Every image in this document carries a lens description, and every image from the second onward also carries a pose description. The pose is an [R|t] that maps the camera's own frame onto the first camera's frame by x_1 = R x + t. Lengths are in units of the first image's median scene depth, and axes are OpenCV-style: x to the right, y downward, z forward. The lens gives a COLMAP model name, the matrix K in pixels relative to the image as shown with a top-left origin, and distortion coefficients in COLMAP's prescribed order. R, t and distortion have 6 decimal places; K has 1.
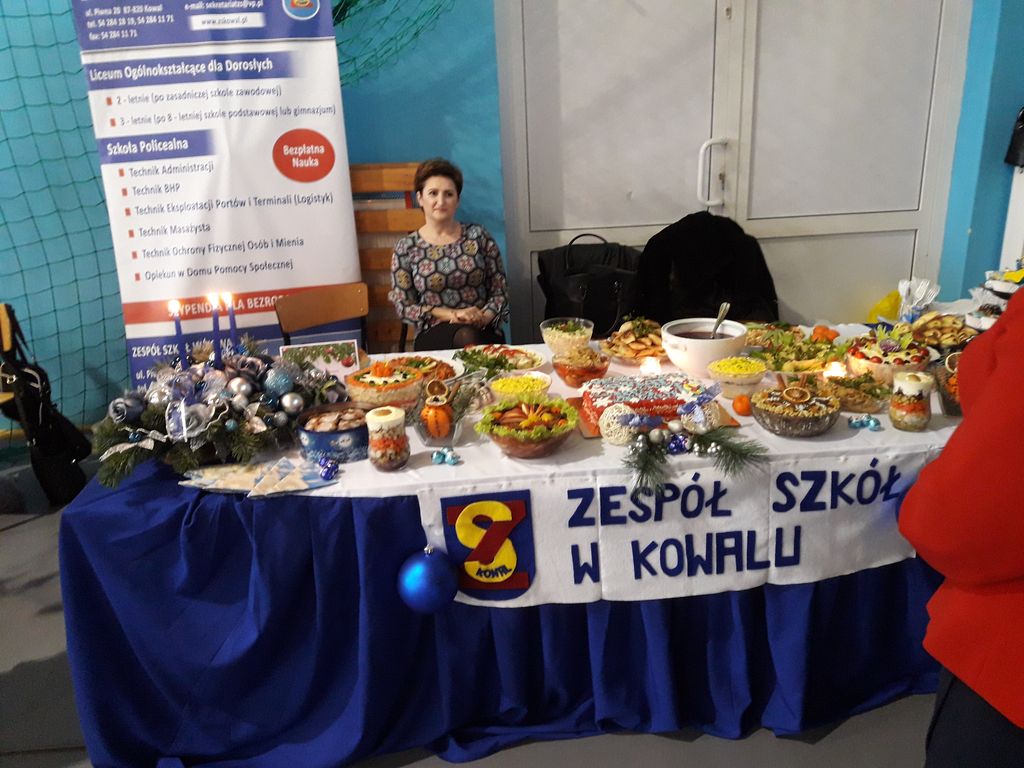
lens RADIAL K [[834.1, 0, 526.9], [0, 834.1, 383.6], [0, 0, 1]] dist [0.101200, -0.156057]
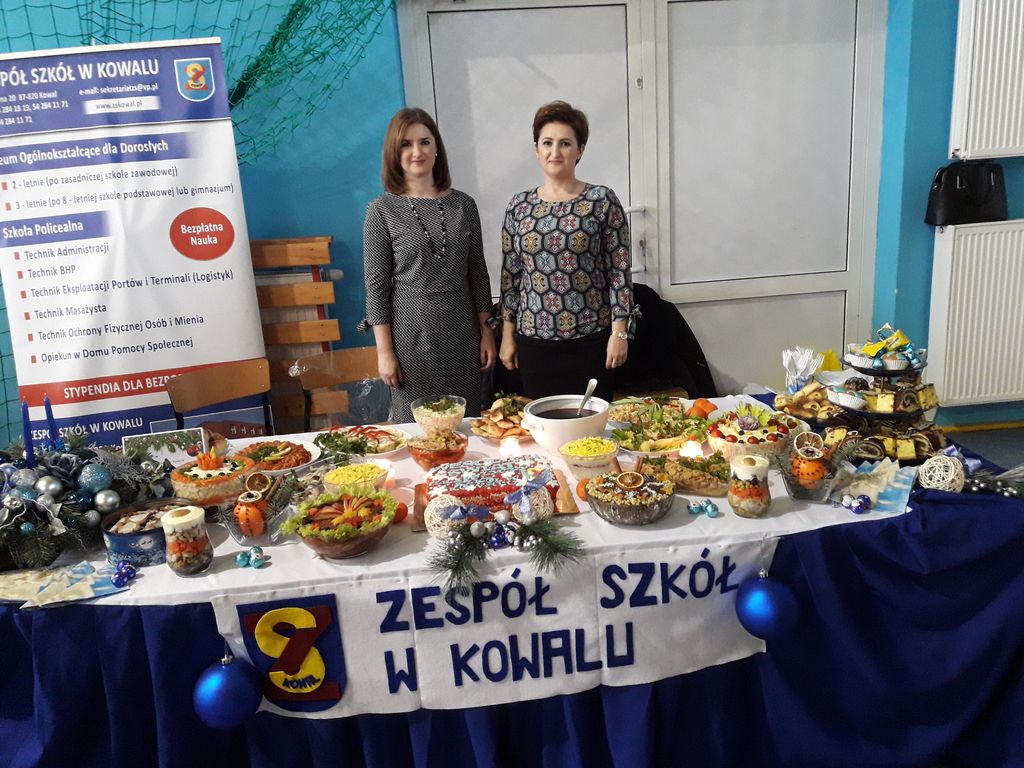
lens RADIAL K [[830.9, 0, 536.7], [0, 830.9, 381.5], [0, 0, 1]] dist [0.080170, -0.119405]
pose [[0.999747, -0.021592, -0.006266, 0.213781], [0.021135, 0.997626, -0.065542, -0.038326], [0.007666, 0.065393, 0.997830, 0.044743]]
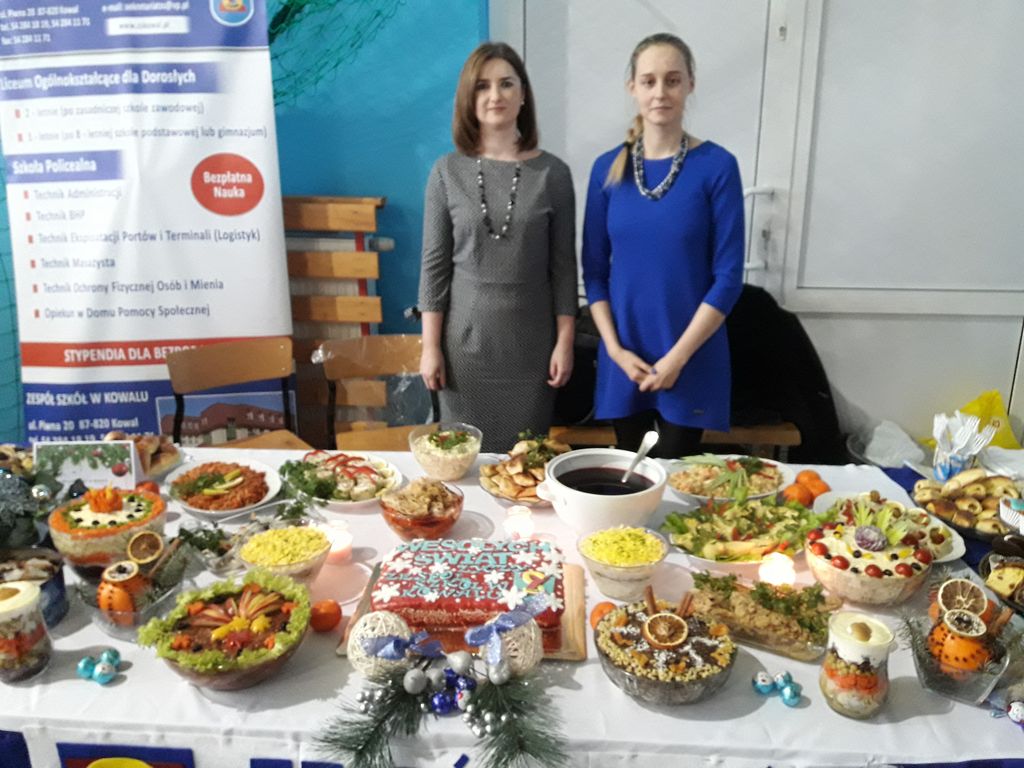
lens RADIAL K [[837.2, 0, 534.7], [0, 837.2, 382.8], [0, 0, 1]] dist [0.044862, -0.082154]
pose [[0.985030, 0.087408, -0.148582, 0.290262], [-0.090964, 0.995704, -0.017298, -0.141290], [0.146432, 0.030554, 0.988749, 0.360135]]
